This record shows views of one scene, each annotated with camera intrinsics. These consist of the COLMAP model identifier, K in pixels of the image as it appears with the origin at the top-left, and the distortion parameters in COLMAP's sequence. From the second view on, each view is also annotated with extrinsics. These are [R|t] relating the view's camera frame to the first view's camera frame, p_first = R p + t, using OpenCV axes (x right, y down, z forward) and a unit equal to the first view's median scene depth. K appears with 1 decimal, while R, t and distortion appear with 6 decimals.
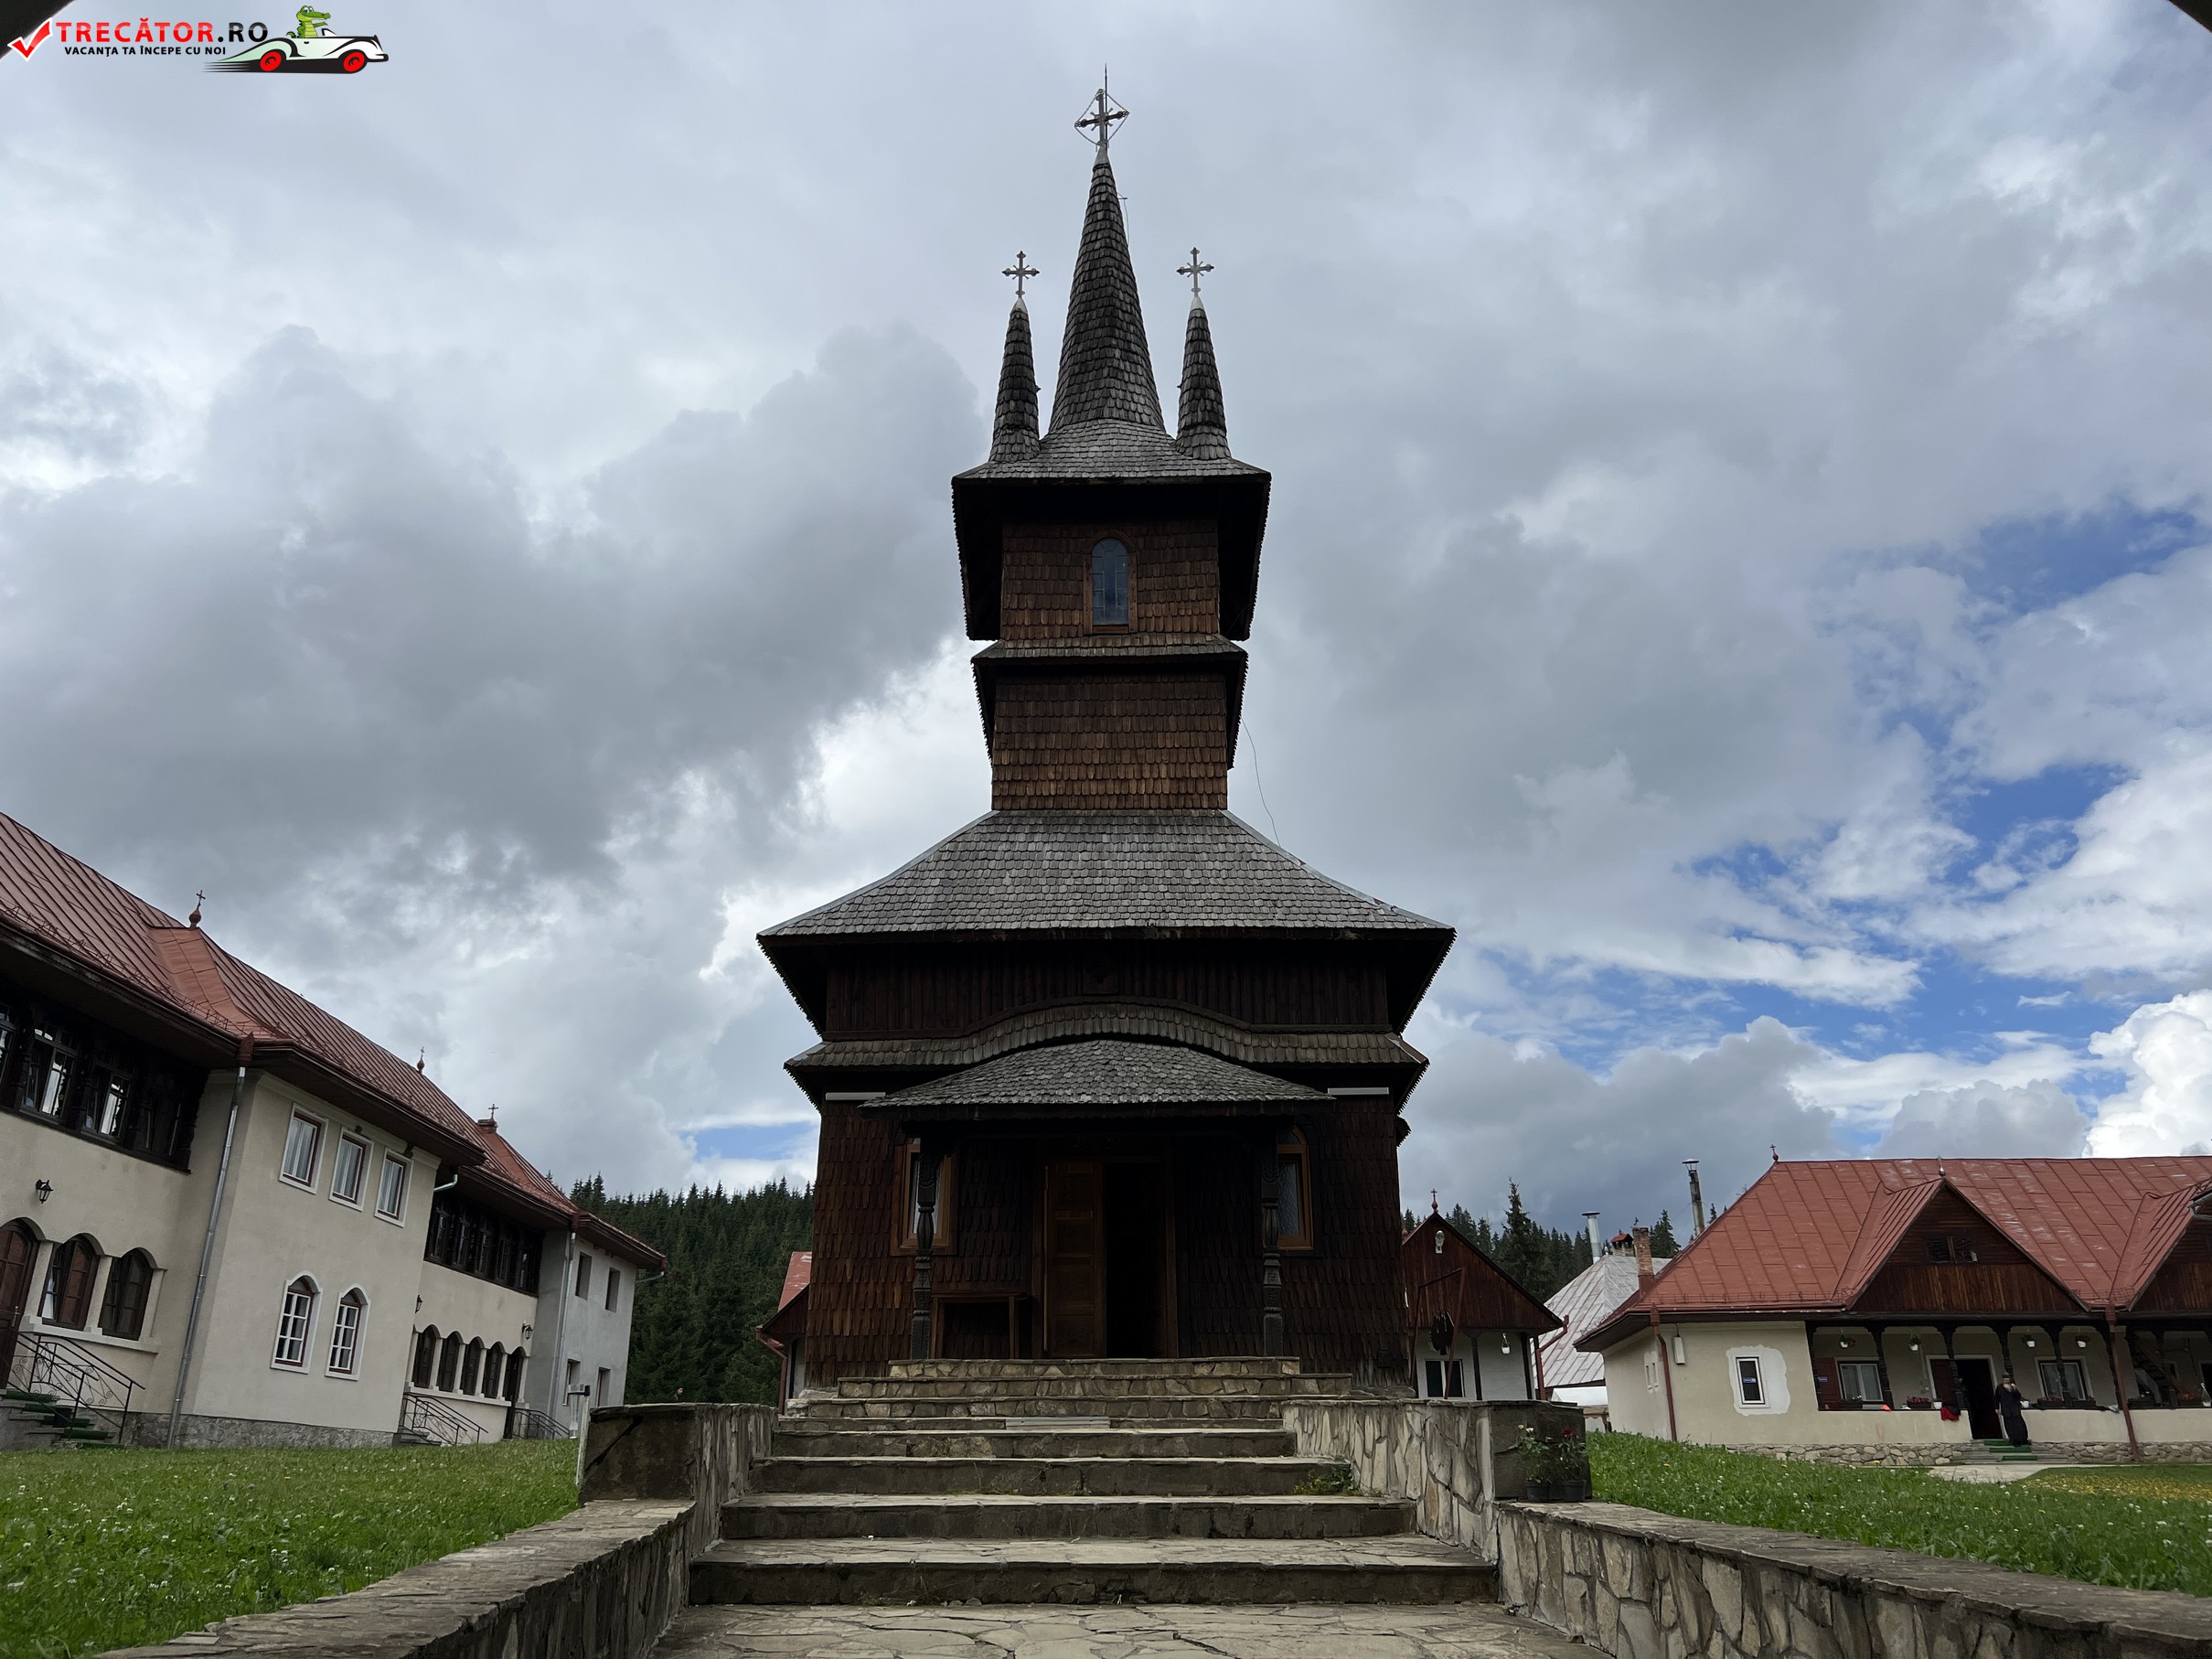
lens RADIAL K [[1675.3, 0, 1108.3], [0, 1675.3, 798.0], [0, 0, 1]] dist [0.048883, -0.055394]
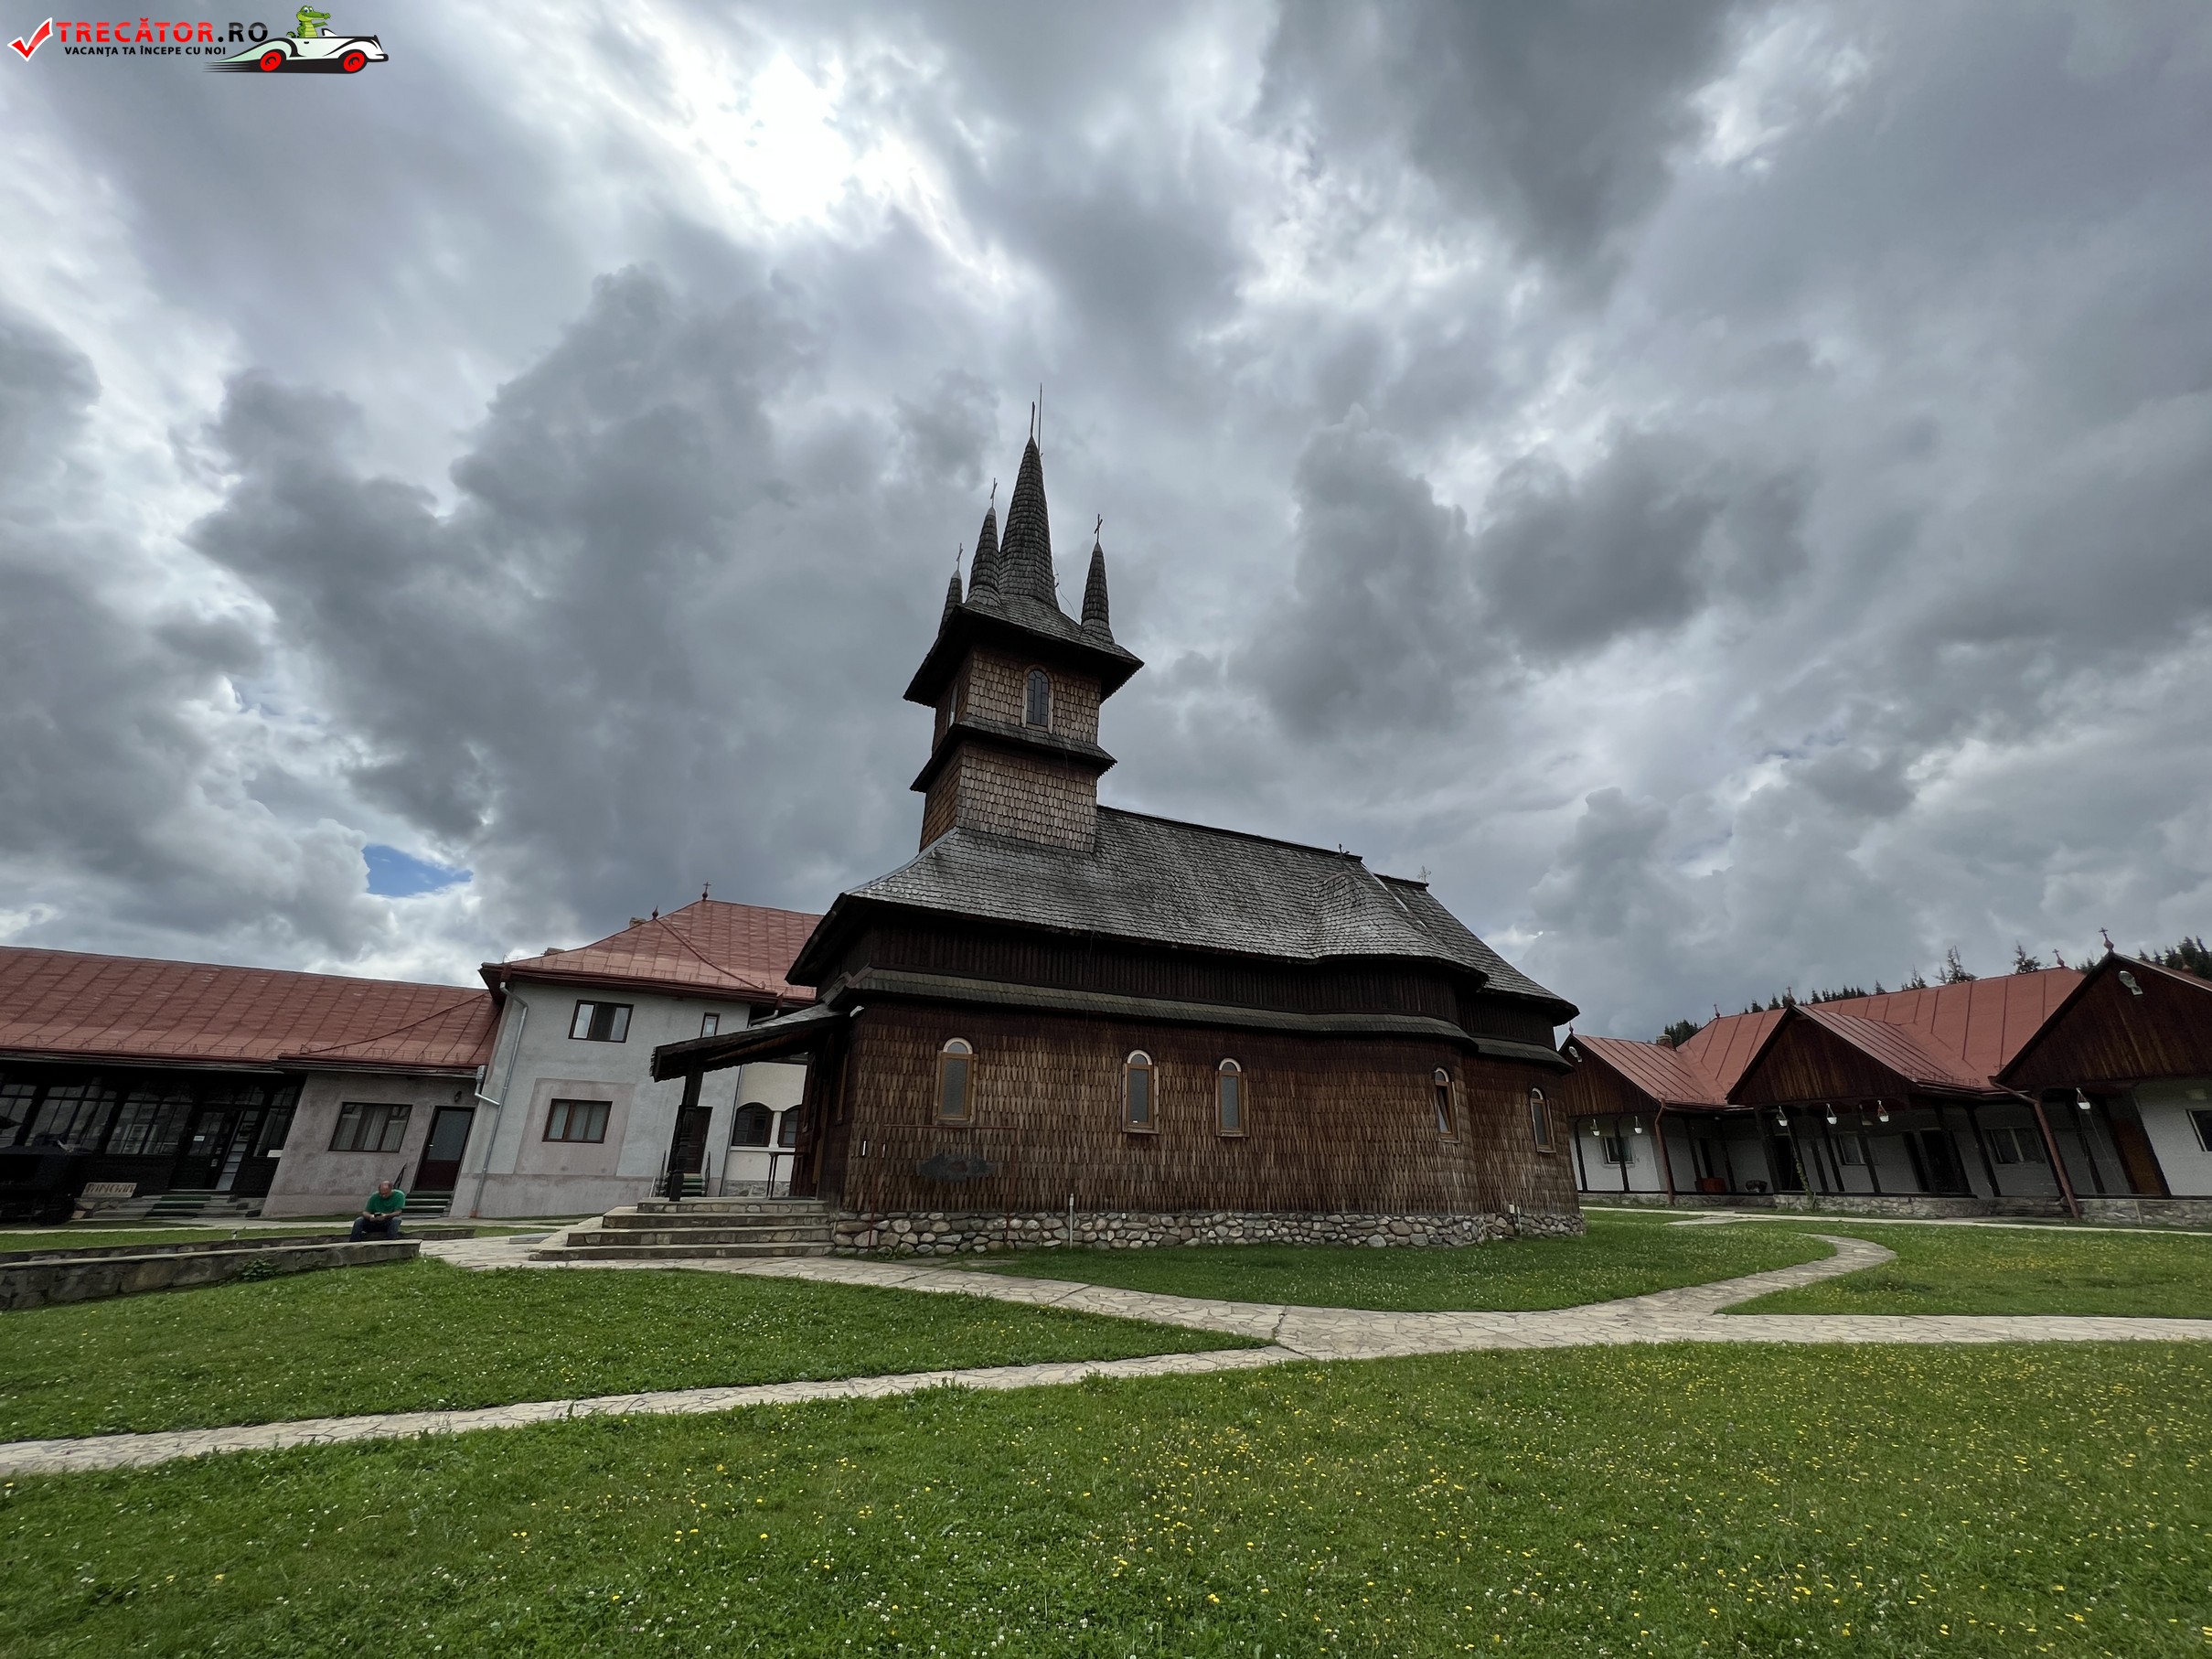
lens RADIAL K [[874.7, 0, 1106.0], [0, 874.7, 829.5], [0, 0, 1]] dist [-0.002857, -0.000175]
pose [[0.451977, -0.324535, -0.830899, 0.371095], [0.329632, 0.926304, -0.182491, 0.090940], [0.828890, -0.191409, 0.525646, 0.311678]]
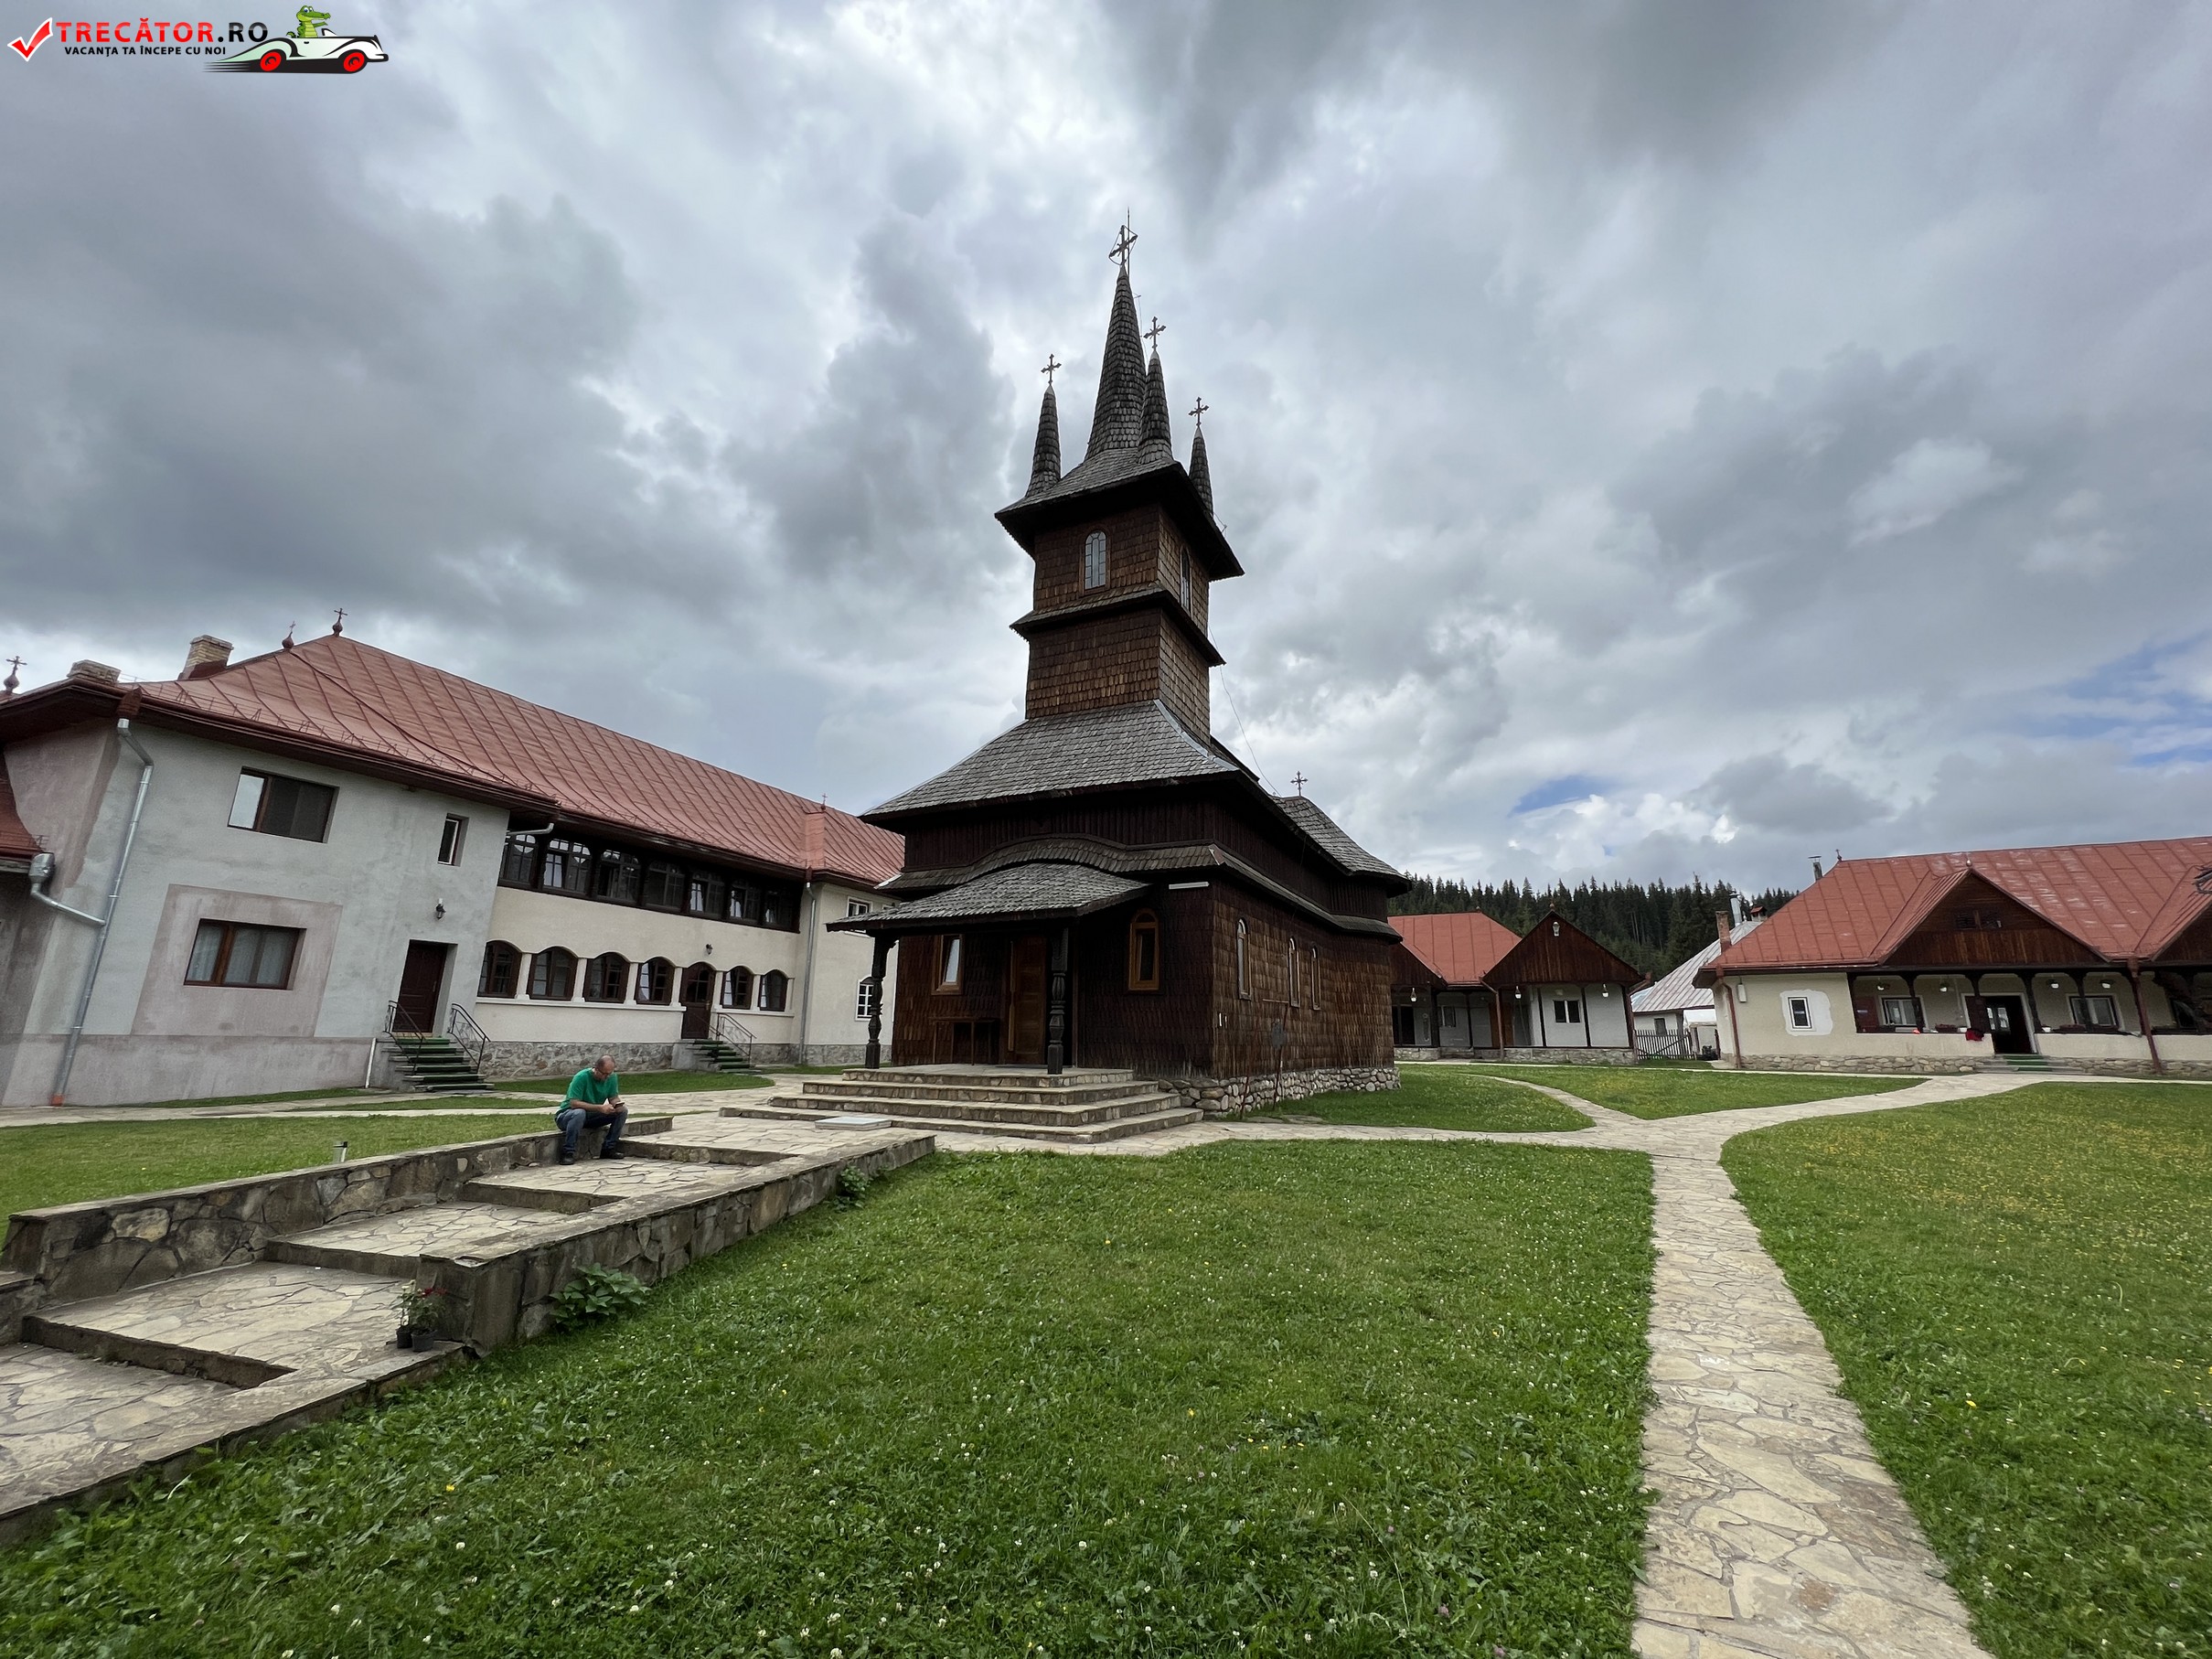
lens RADIAL K [[893.8, 0, 1116.1], [0, 893.8, 834.1], [0, 0, 1]] dist [-0.002229, -0.000243]
pose [[0.910983, -0.078622, -0.404881, 0.169852], [0.144926, 0.980084, 0.135765, 0.005344], [0.386143, -0.182358, 0.904234, 0.110200]]
